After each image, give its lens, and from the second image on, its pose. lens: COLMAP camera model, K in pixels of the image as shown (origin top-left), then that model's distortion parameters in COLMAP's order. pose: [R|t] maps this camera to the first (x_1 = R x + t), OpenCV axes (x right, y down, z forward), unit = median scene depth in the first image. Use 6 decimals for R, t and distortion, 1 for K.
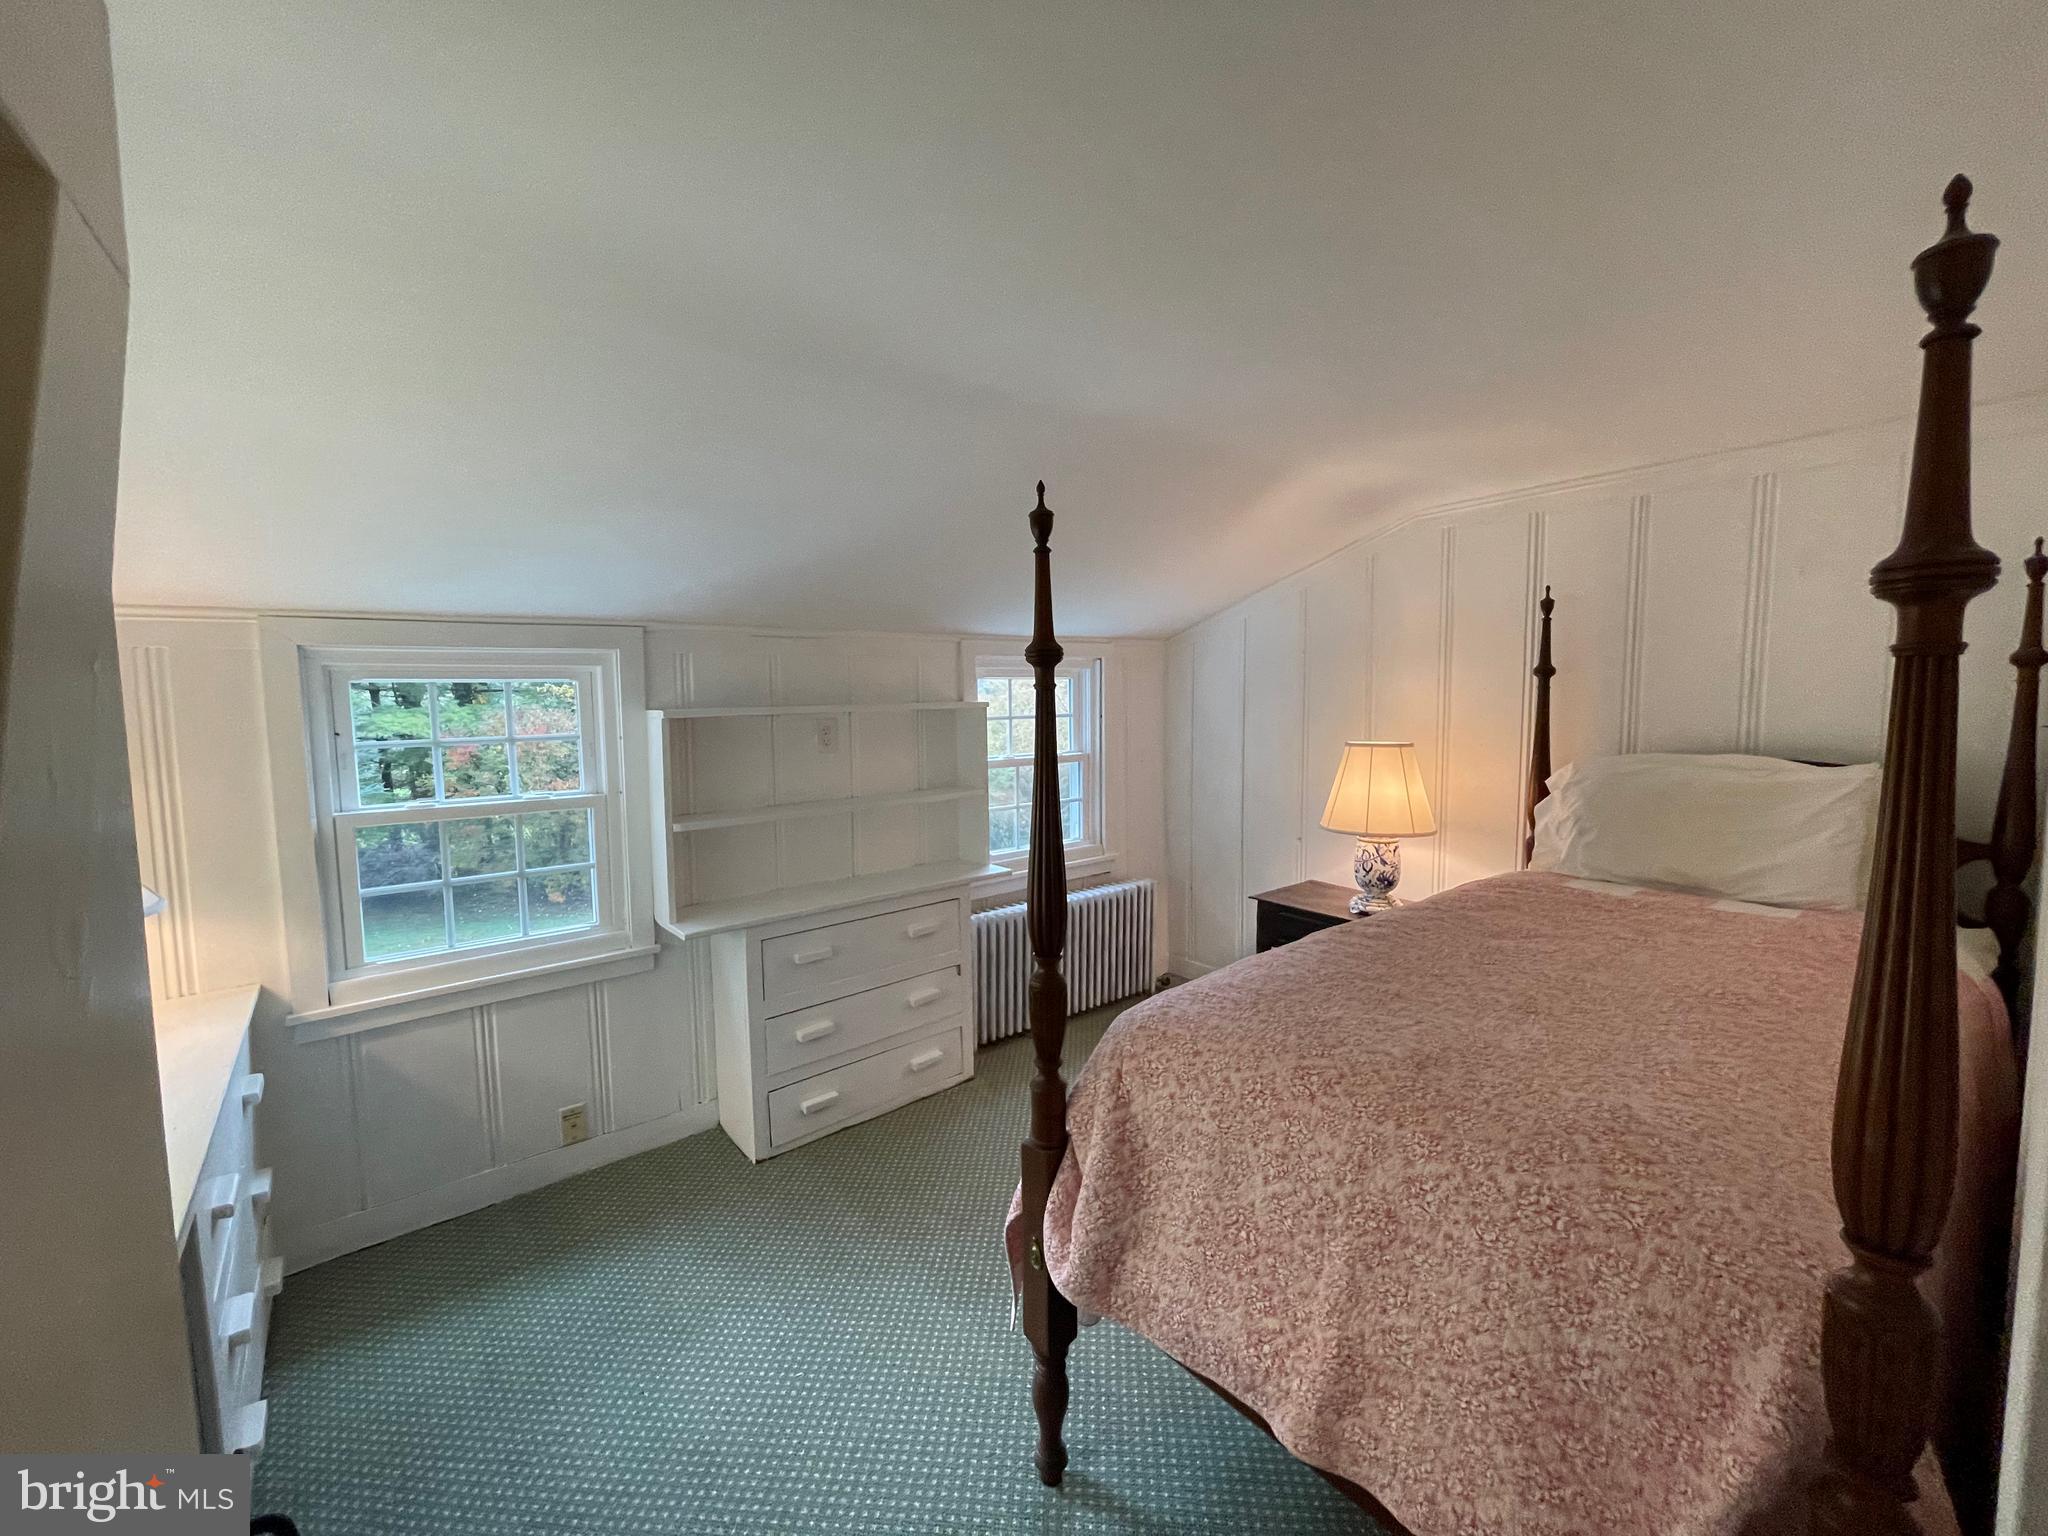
lens RADIAL K [[828.7, 0, 1022.9], [0, 828.7, 762.0], [0, 0, 1]] dist [-0.001581, -0.000002]
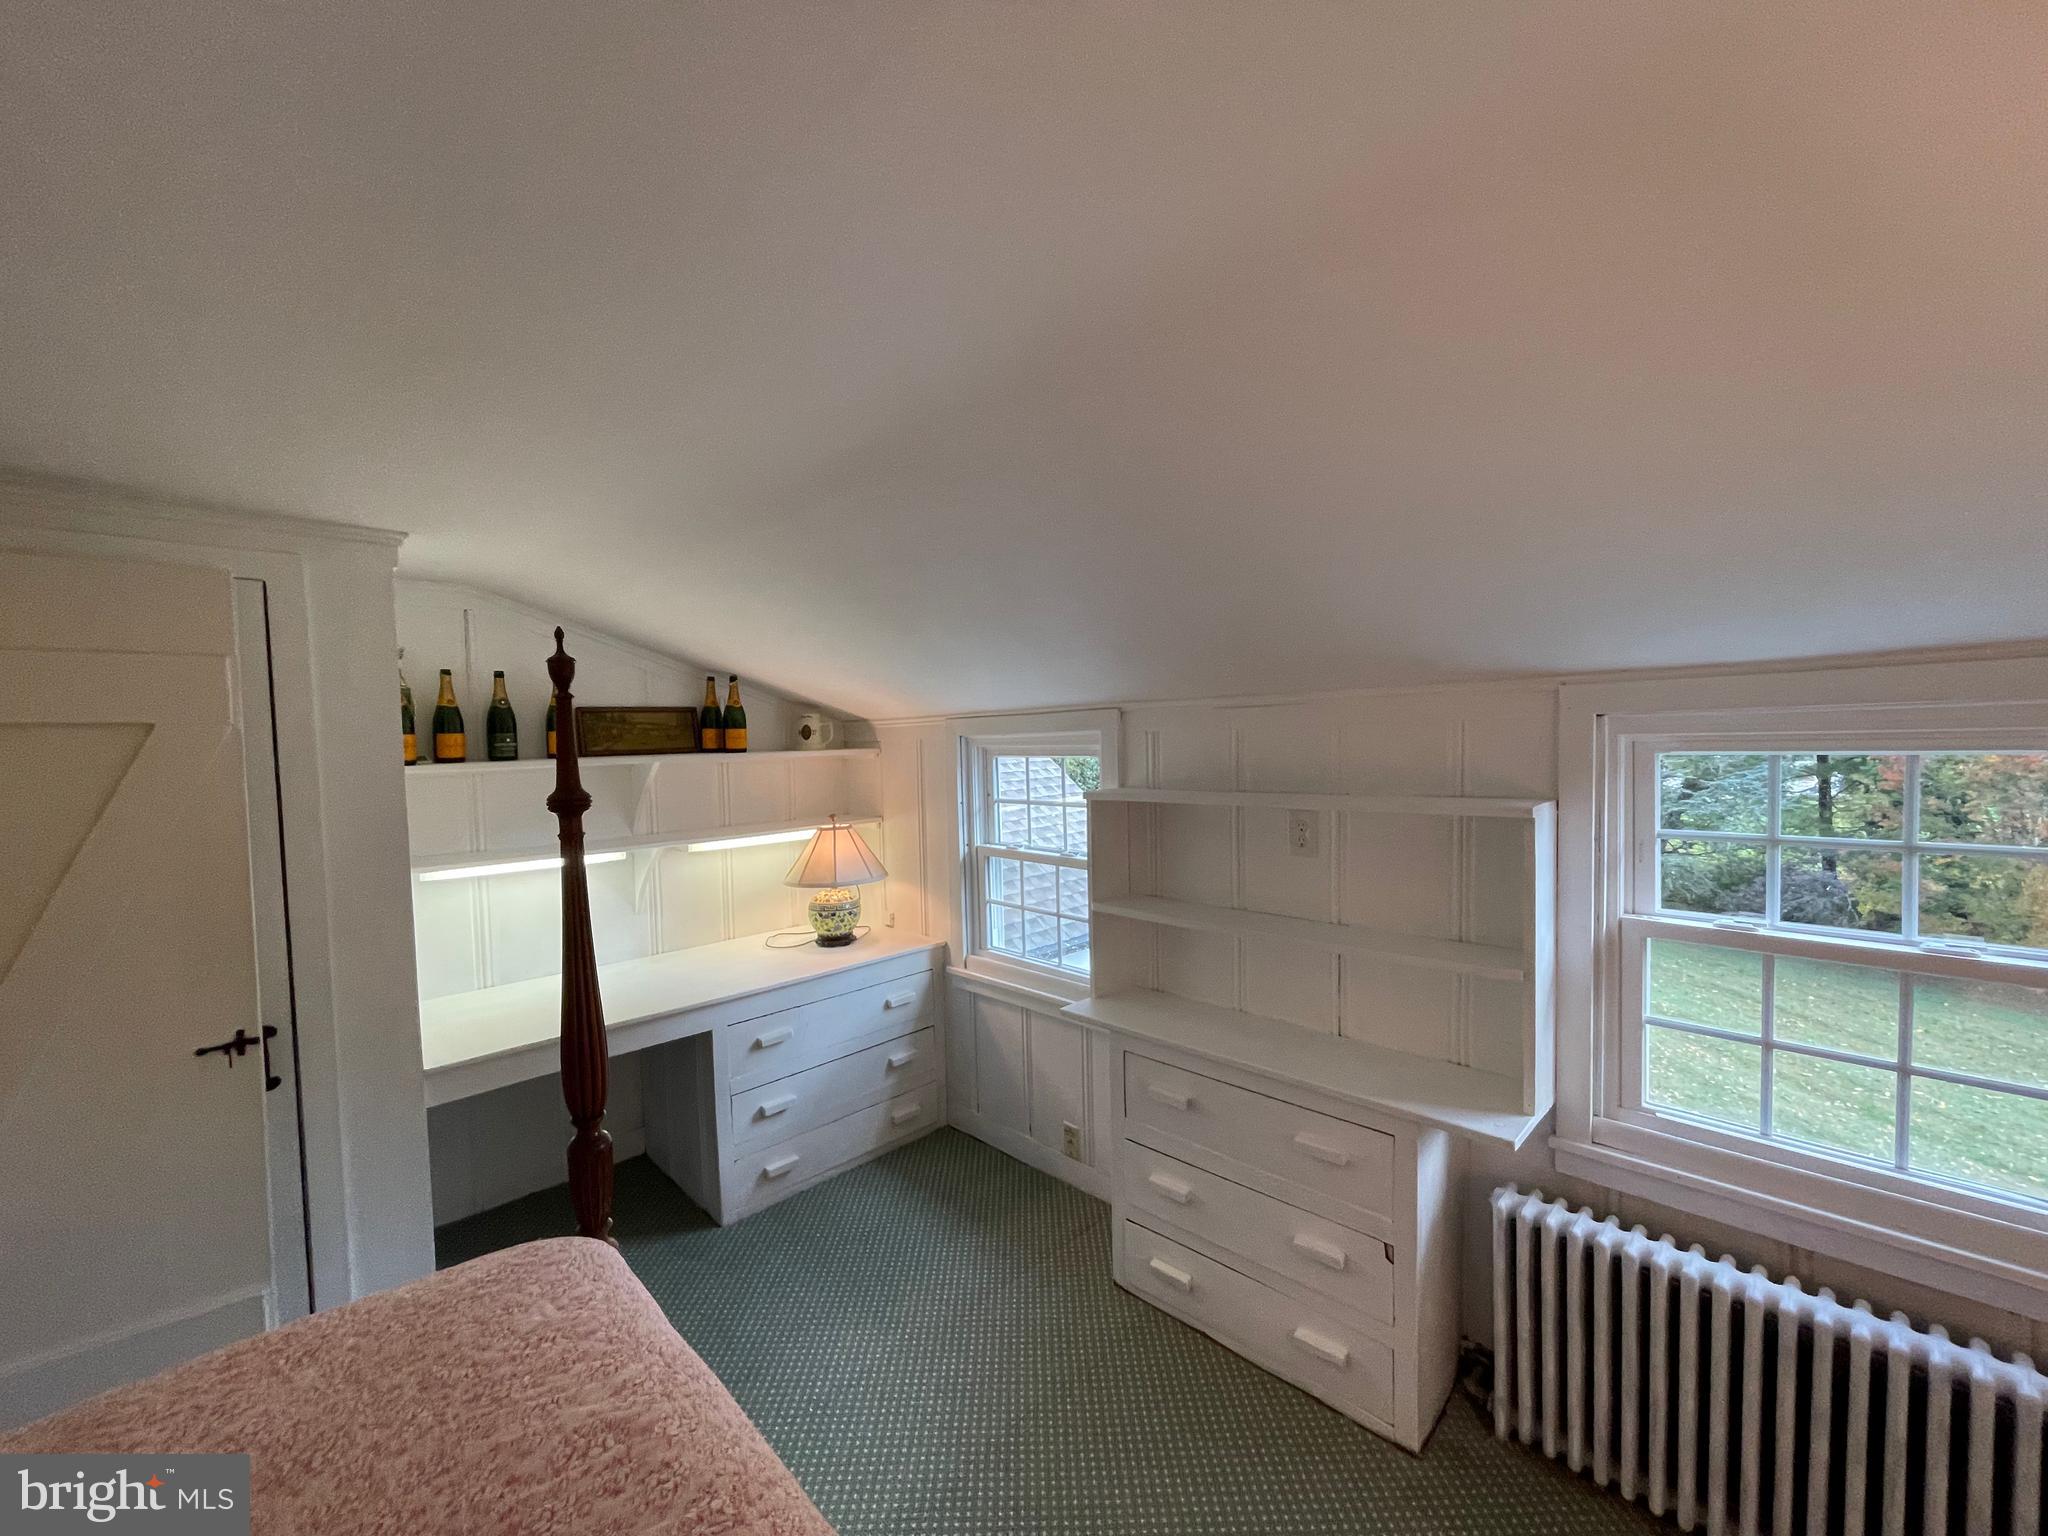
lens RADIAL K [[828.7, 0, 1024.5], [0, 828.7, 777.6], [0, 0, 1]] dist [-0.001581, -0.000002]
pose [[0.092182, 0.070327, -0.993255, 0.530331], [-0.058840, 0.996144, 0.065071, -0.130518], [0.994002, 0.052445, 0.095965, 0.749365]]
